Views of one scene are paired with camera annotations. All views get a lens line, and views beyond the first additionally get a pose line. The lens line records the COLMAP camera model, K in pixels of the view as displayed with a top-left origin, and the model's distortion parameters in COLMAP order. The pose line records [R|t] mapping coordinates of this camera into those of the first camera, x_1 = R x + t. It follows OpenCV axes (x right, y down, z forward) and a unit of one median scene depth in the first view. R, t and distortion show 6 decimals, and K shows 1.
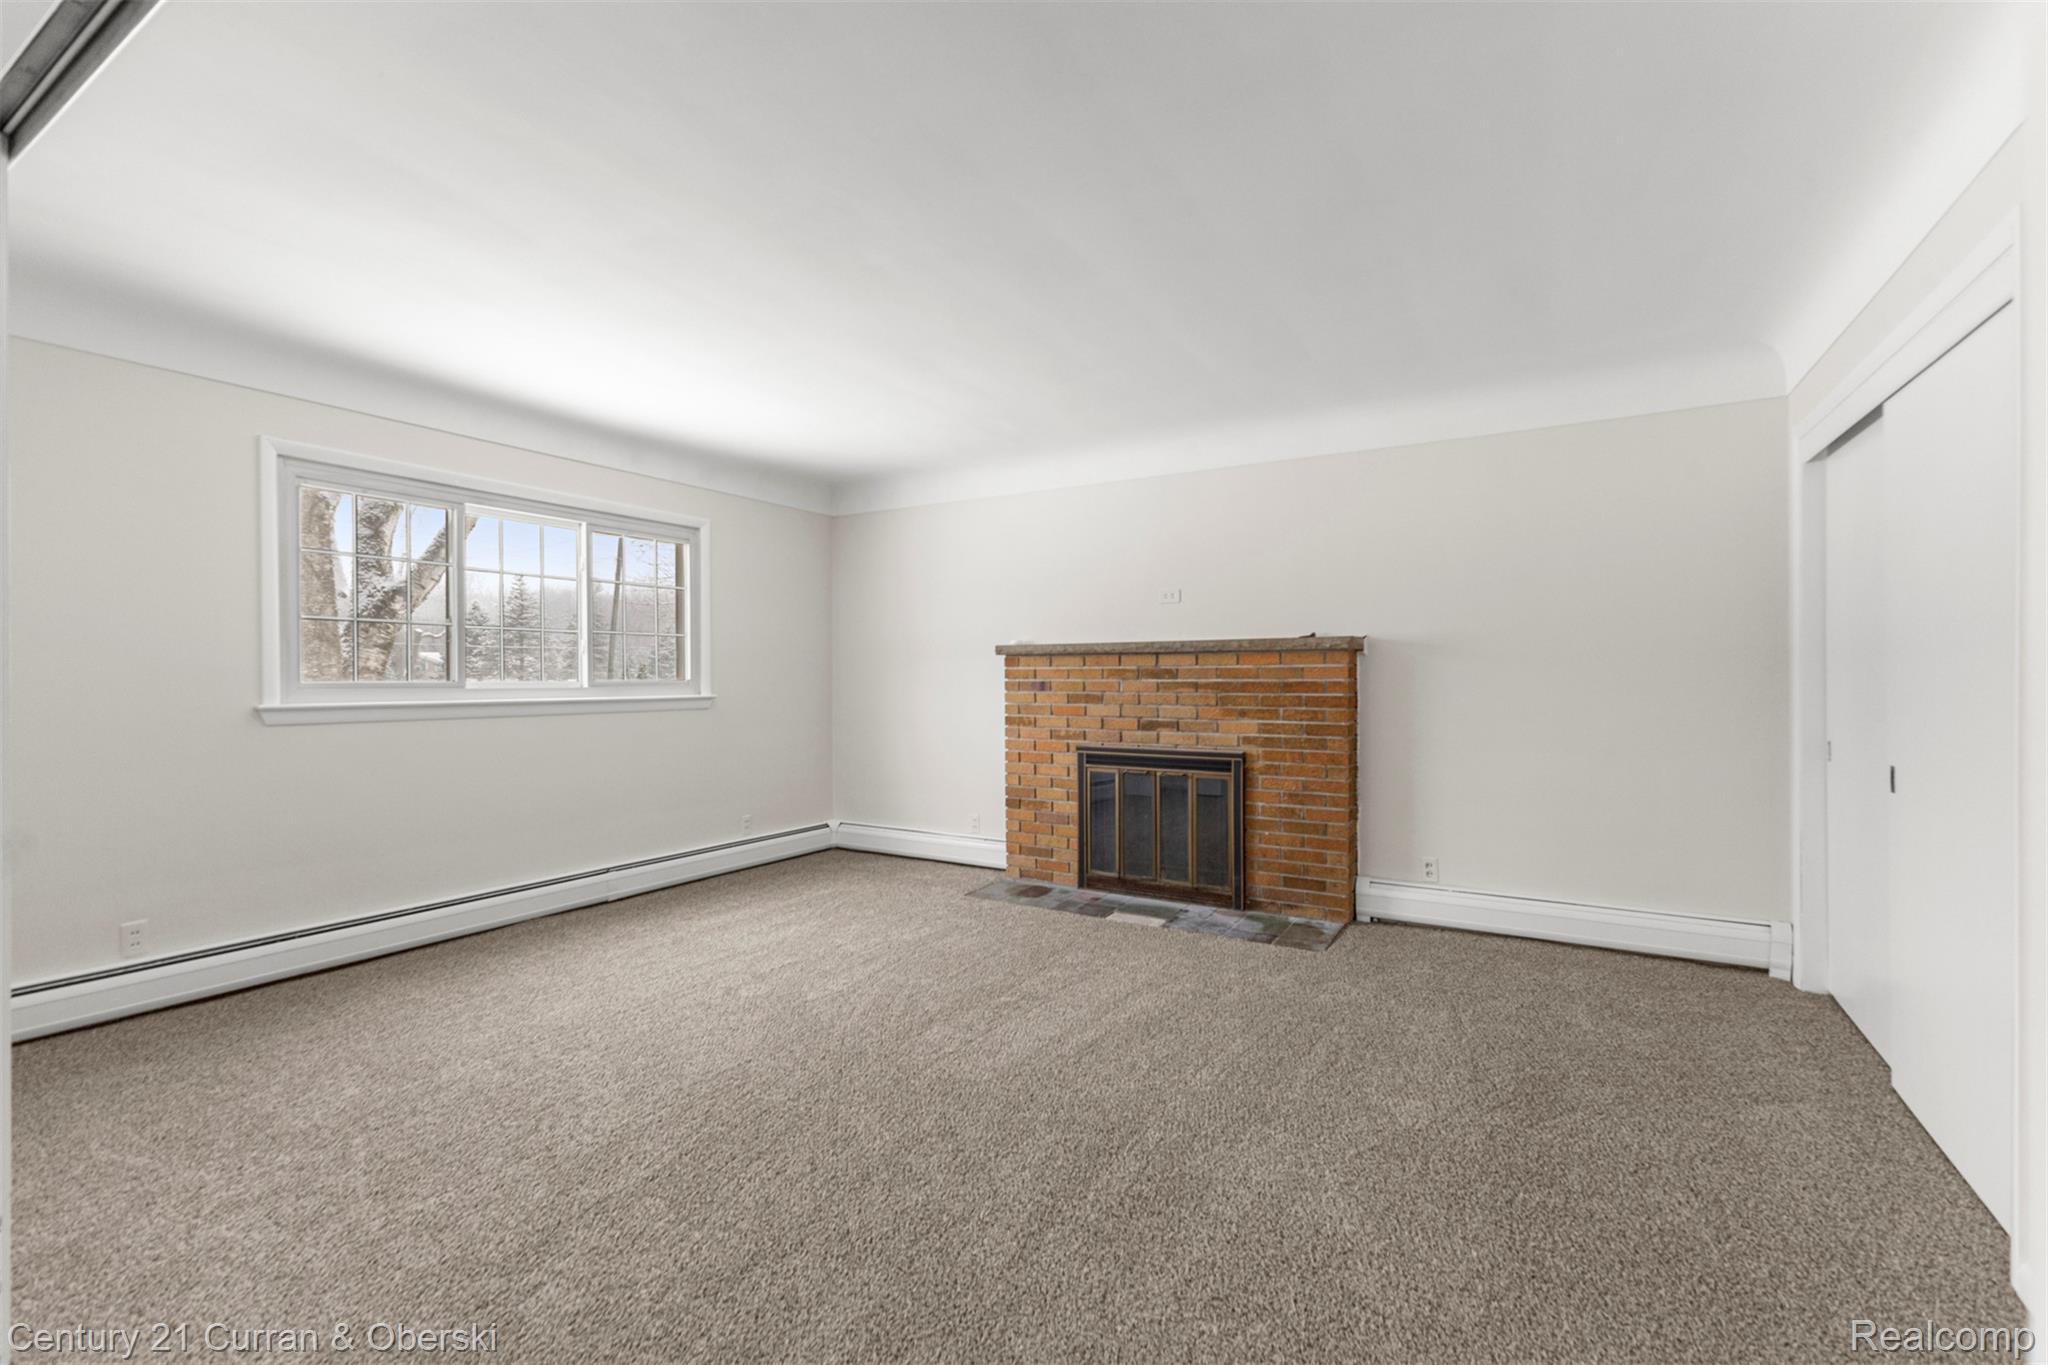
lens RADIAL K [[892.0, 0, 1006.1], [0, 892.0, 672.4], [0, 0, 1]] dist [0.007019, -0.001679]
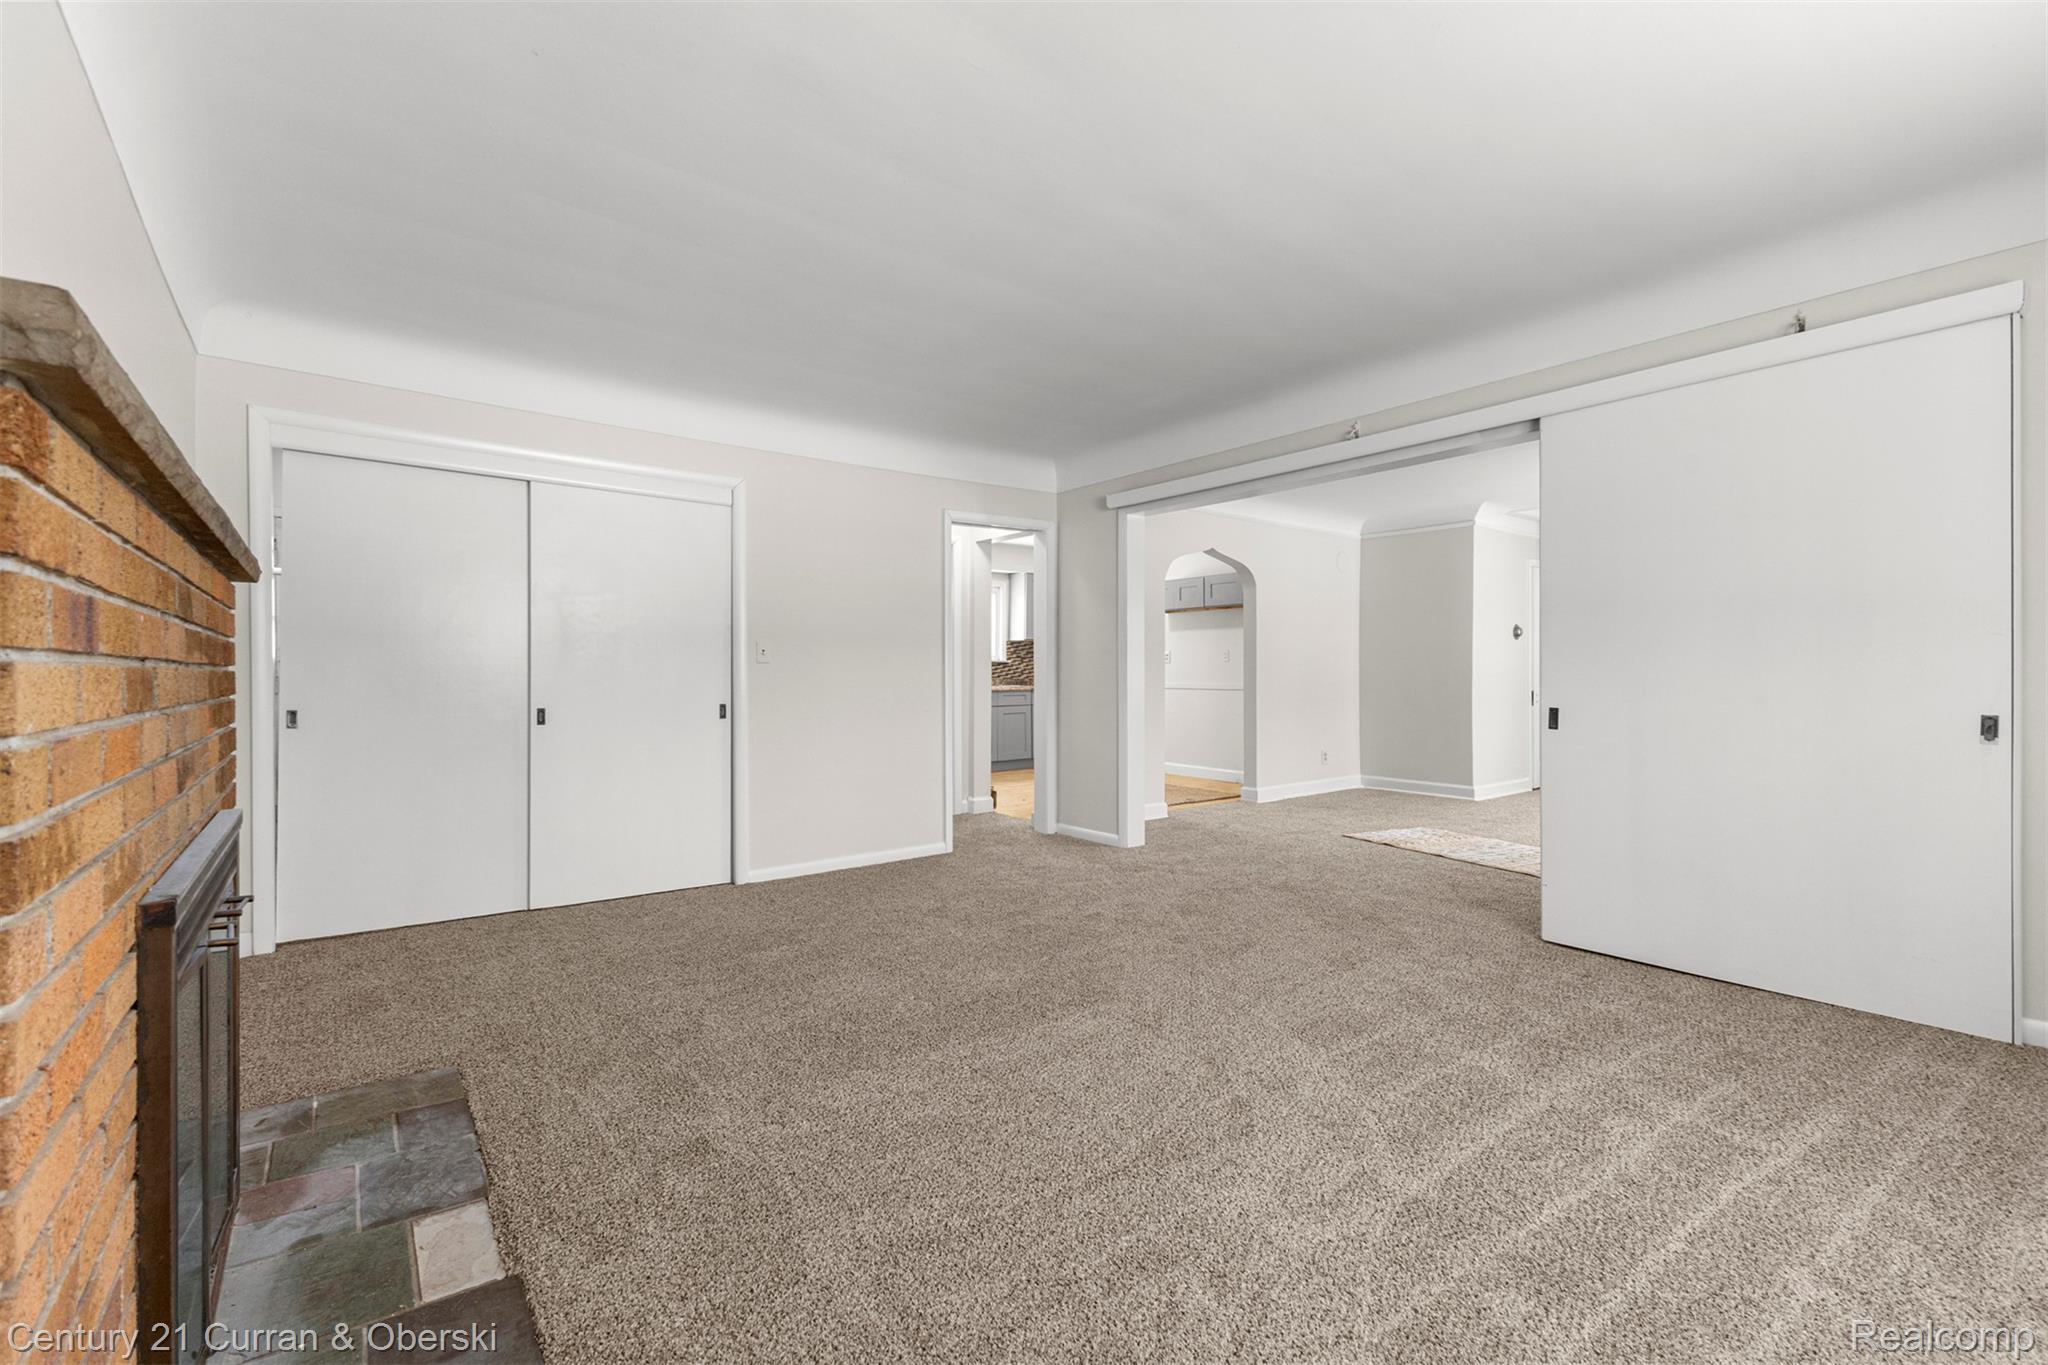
lens RADIAL K [[892.0, 0, 1046.5], [0, 892.0, 677.1], [0, 0, 1]] dist [0.007019, -0.001679]
pose [[-0.945312, 0.009115, 0.326039, -0.214127], [0.010364, 0.999944, 0.002094, 0.031205], [-0.326002, 0.005359, -0.945354, 1.221231]]
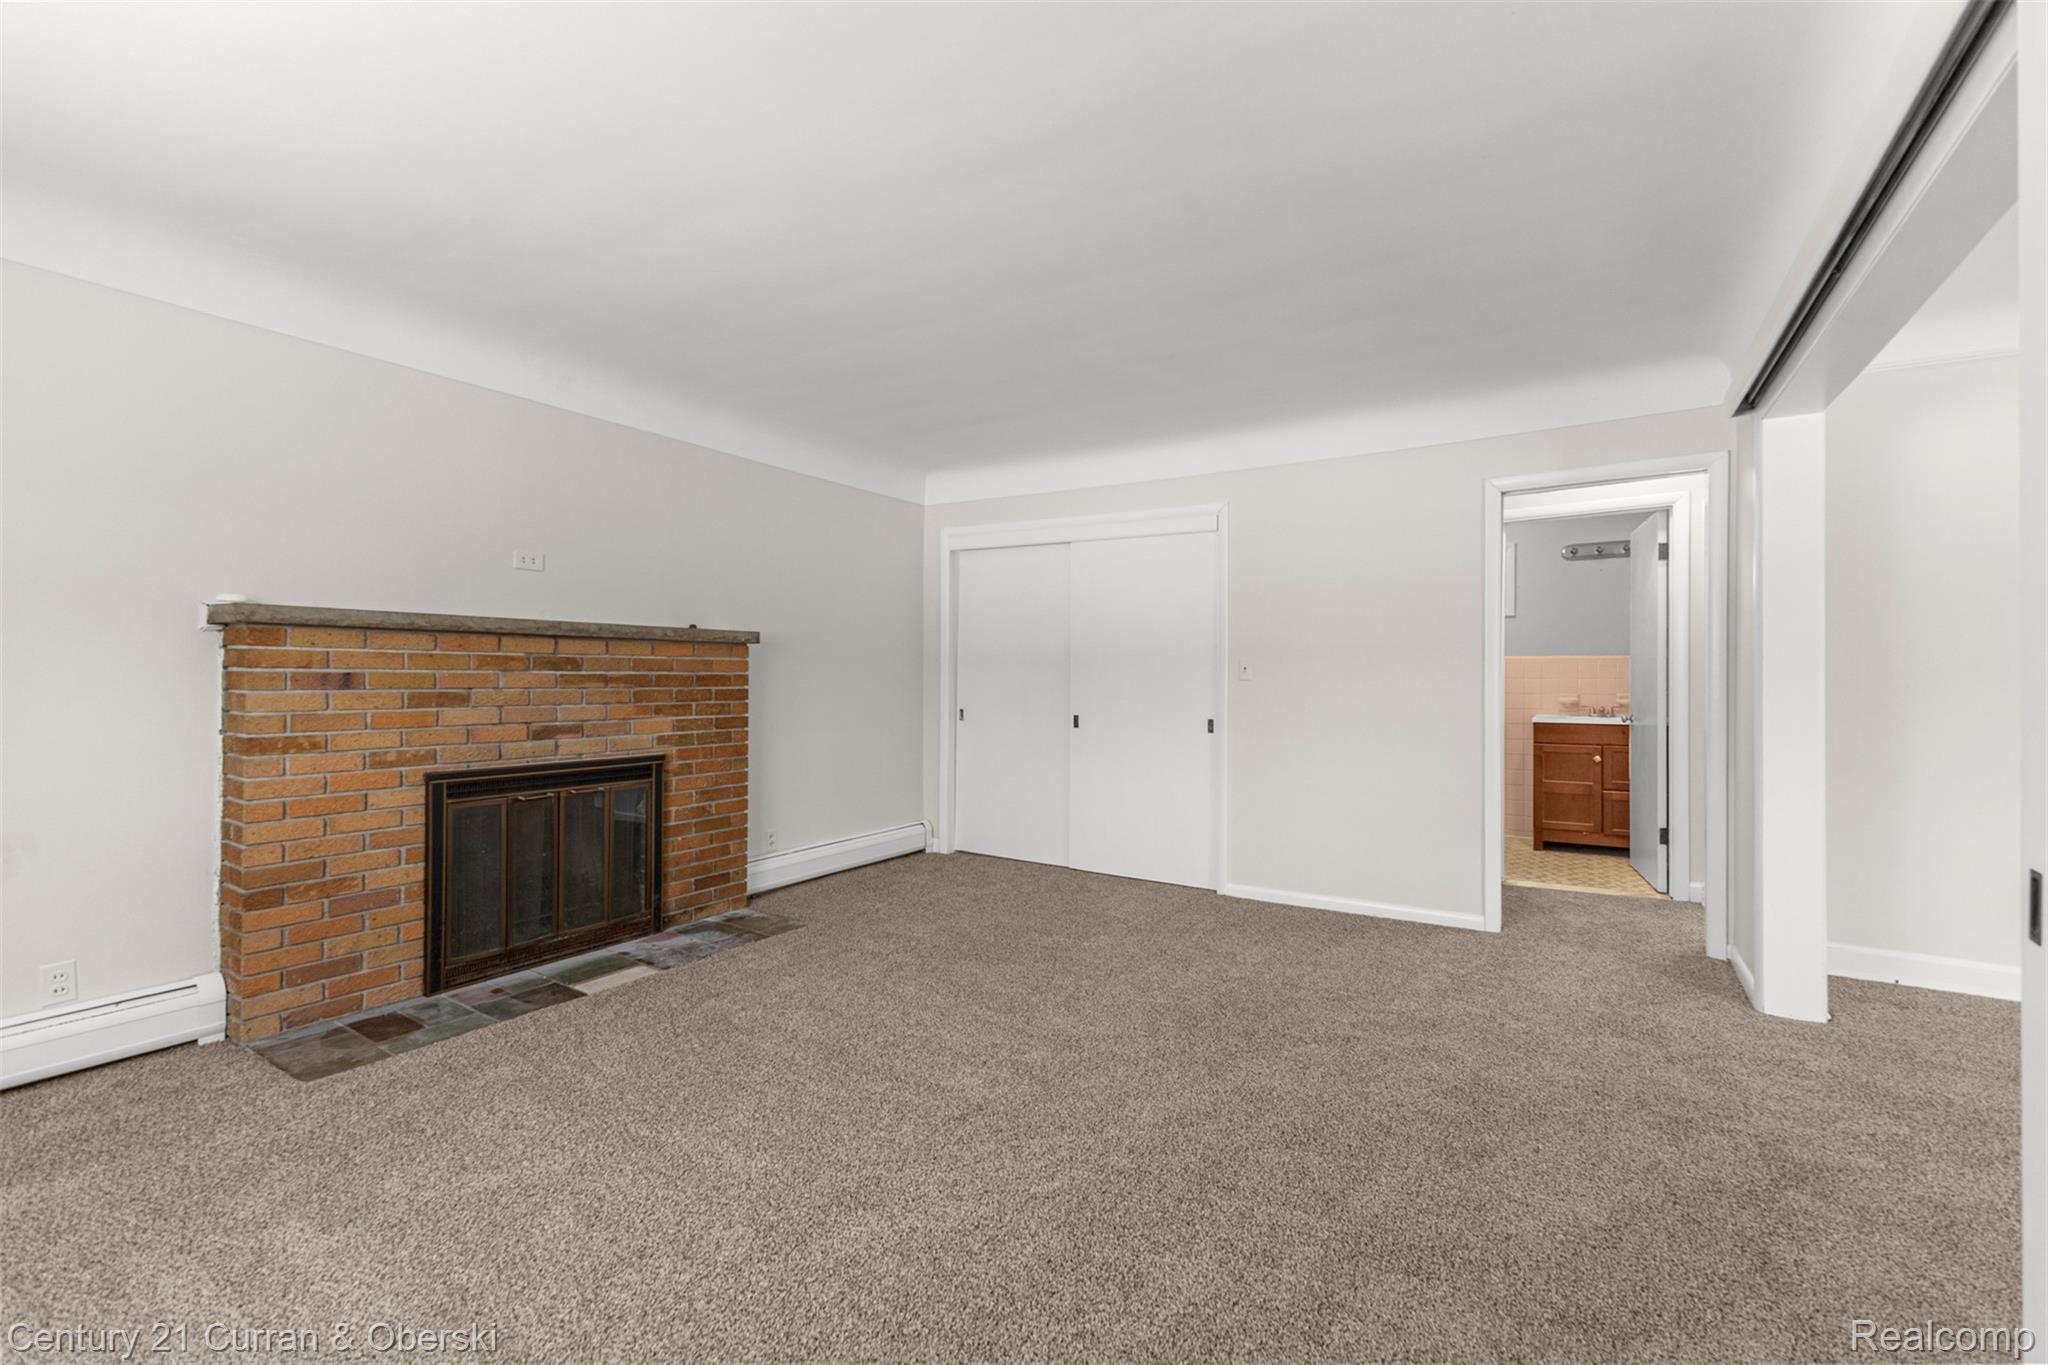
lens RADIAL K [[892.0, 0, 1018.0], [0, 892.0, 679.0], [0, 0, 1]] dist [0.007019, -0.001679]
pose [[0.006797, 0.003730, 0.999970, -0.602801], [-0.002912, 0.999989, -0.003710, 0.016797], [-0.999973, -0.002887, 0.006808, 0.617339]]
